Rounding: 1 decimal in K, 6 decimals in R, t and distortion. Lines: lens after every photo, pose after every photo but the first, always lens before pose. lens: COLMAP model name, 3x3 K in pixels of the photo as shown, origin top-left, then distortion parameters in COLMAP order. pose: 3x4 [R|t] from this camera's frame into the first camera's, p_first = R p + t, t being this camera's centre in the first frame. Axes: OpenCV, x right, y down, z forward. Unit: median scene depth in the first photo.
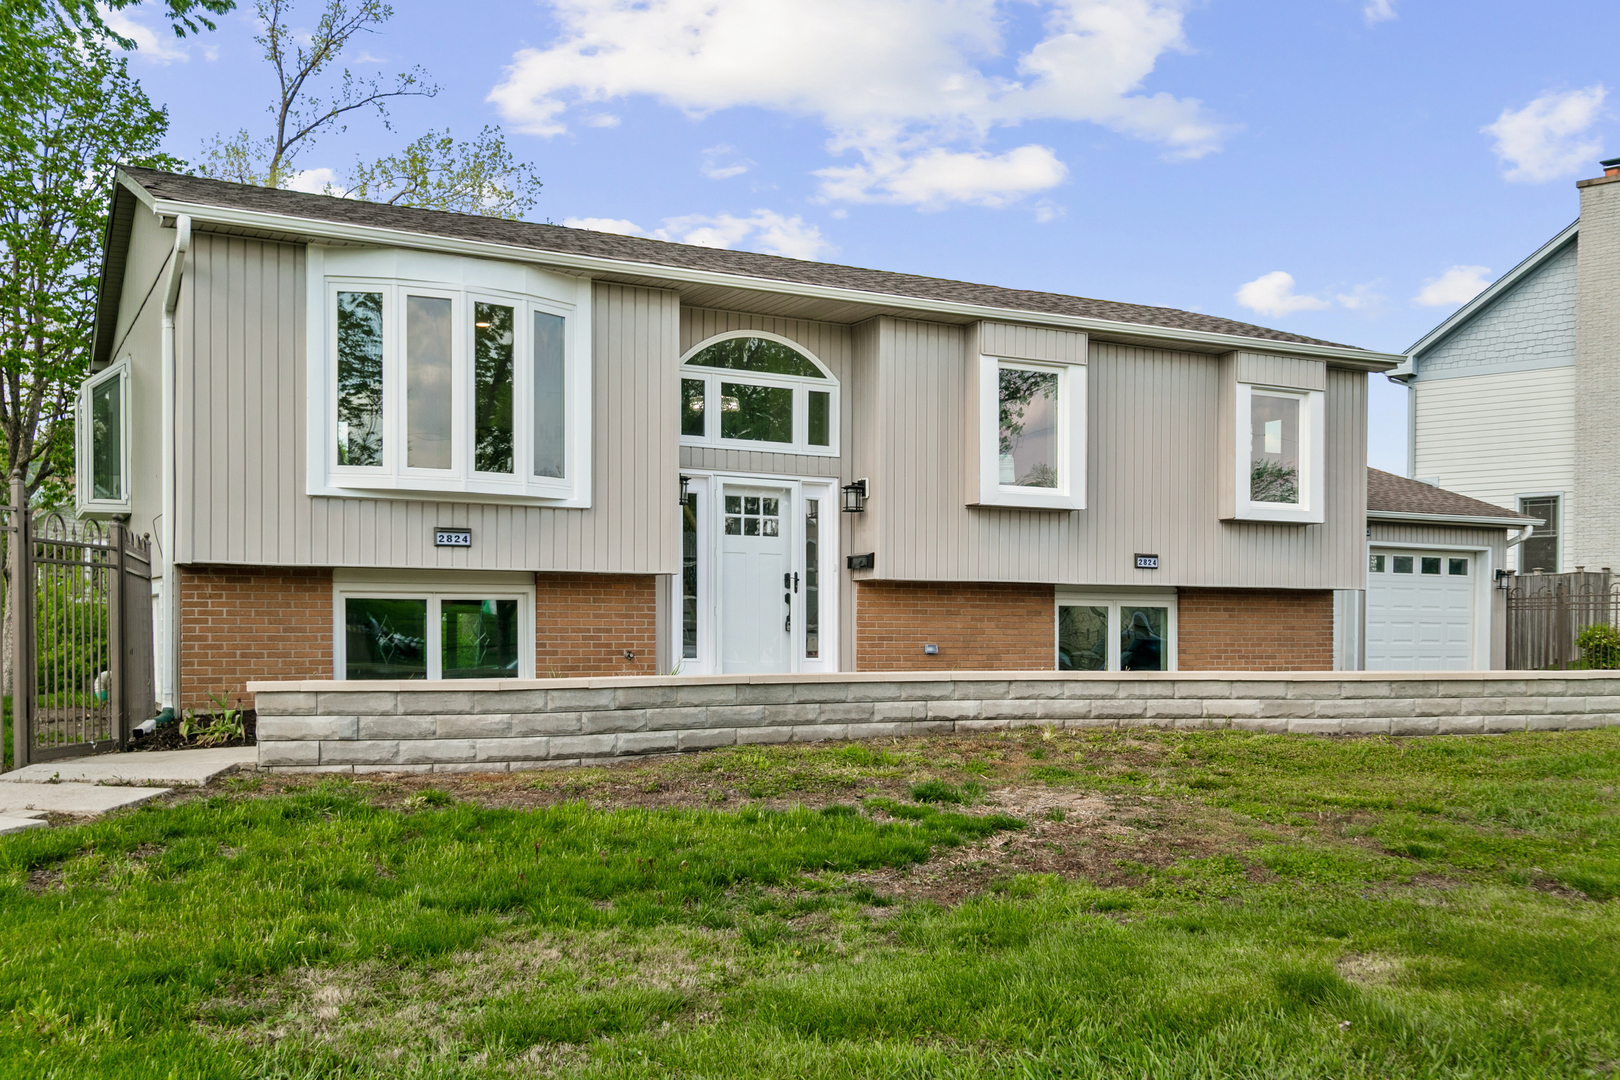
lens RADIAL K [[1532.4, 0, 809.7], [0, 1532.4, 527.3], [0, 0, 1]] dist [0.038879, 0.000000]
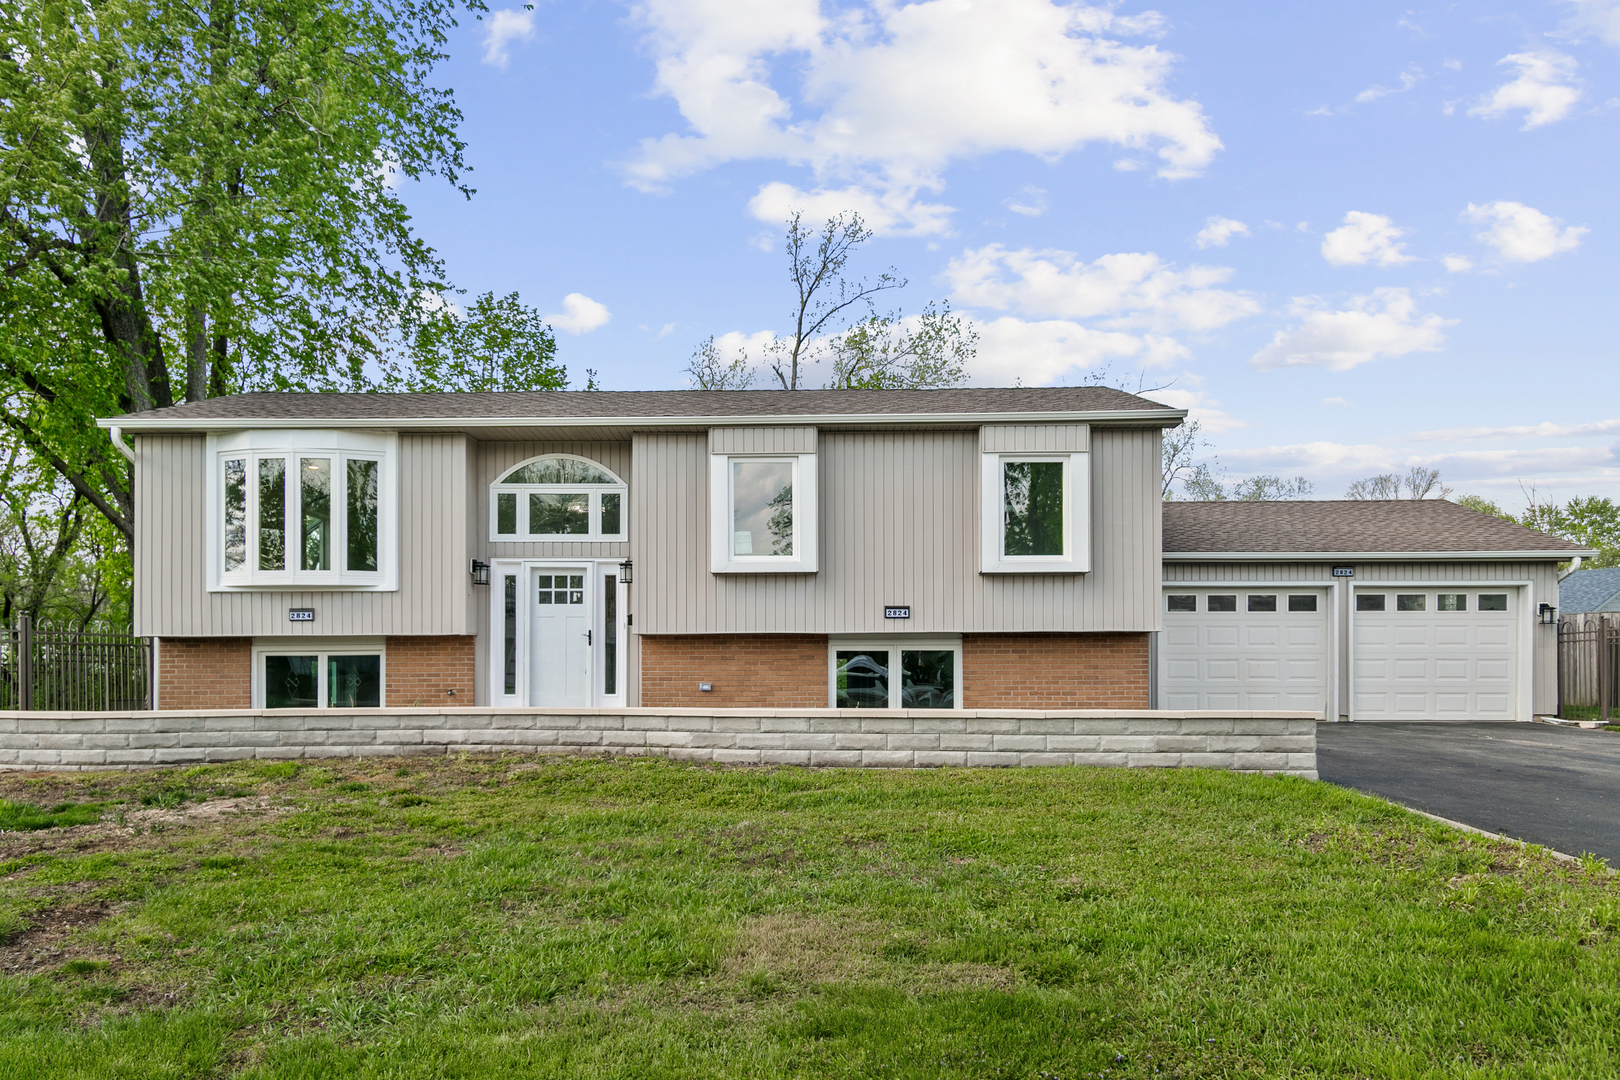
lens RADIAL K [[1136.6, 0, 814.8], [0, 1136.6, 554.5], [0, 0, 1]] dist [0.037749, -0.025891]
pose [[0.870286, -0.056166, -0.489334, 0.744268], [0.040859, 0.998285, -0.041915, 0.015017], [0.490849, 0.016484, 0.871089, 0.260965]]
